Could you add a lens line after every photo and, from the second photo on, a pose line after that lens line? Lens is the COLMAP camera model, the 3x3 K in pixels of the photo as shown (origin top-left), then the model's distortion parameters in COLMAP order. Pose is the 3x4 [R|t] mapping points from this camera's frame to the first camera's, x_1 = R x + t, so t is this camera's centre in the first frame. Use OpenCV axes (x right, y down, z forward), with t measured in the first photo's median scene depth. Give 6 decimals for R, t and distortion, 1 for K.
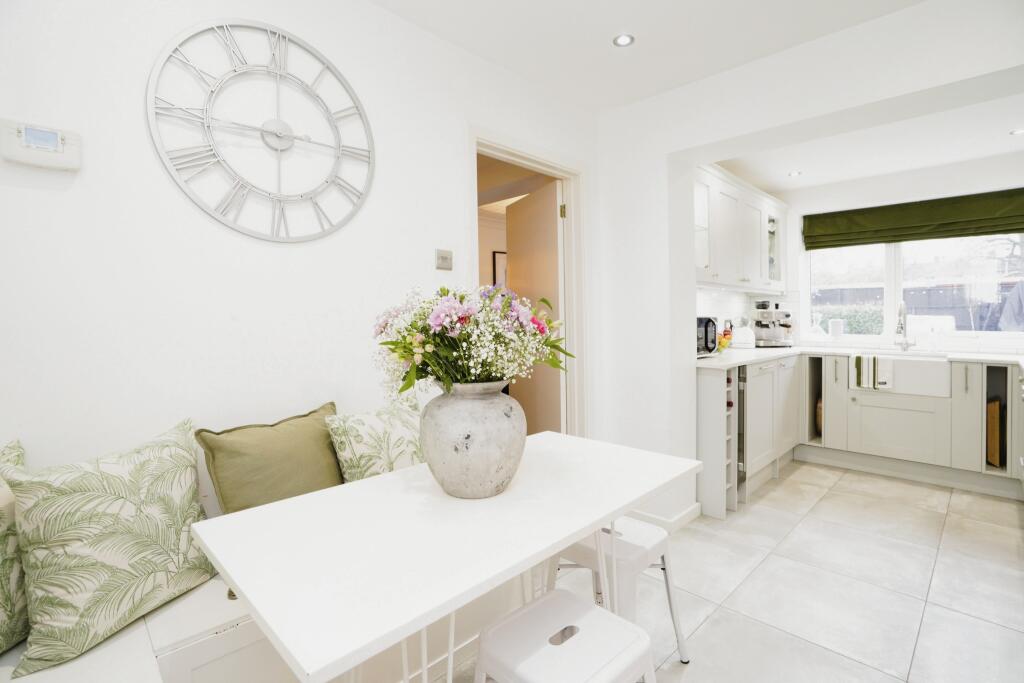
lens RADIAL K [[486.5, 0, 514.3], [0, 486.5, 311.5], [0, 0, 1]] dist [-0.021437, 0.000454]
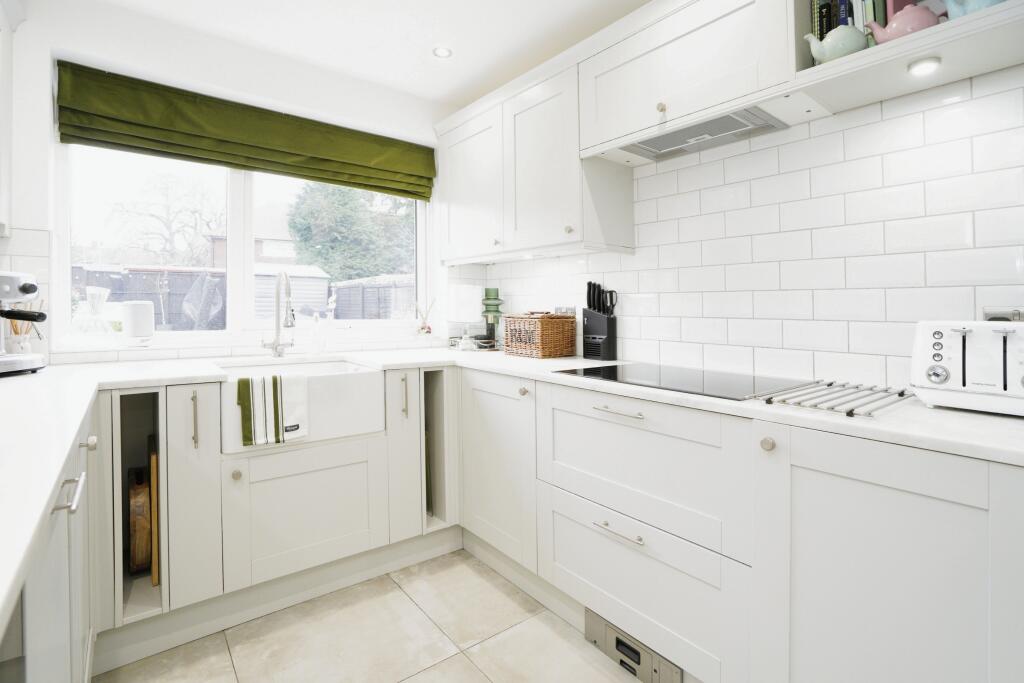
lens RADIAL K [[486.5, 0, 514.3], [0, 486.5, 311.5], [0, 0, 1]] dist [-0.021437, 0.000454]
pose [[0.108157, -0.005561, 0.994118, 0.282624], [-0.021429, 0.999739, 0.007924, 0.018565], [-0.993903, -0.022160, 0.108010, 0.695249]]
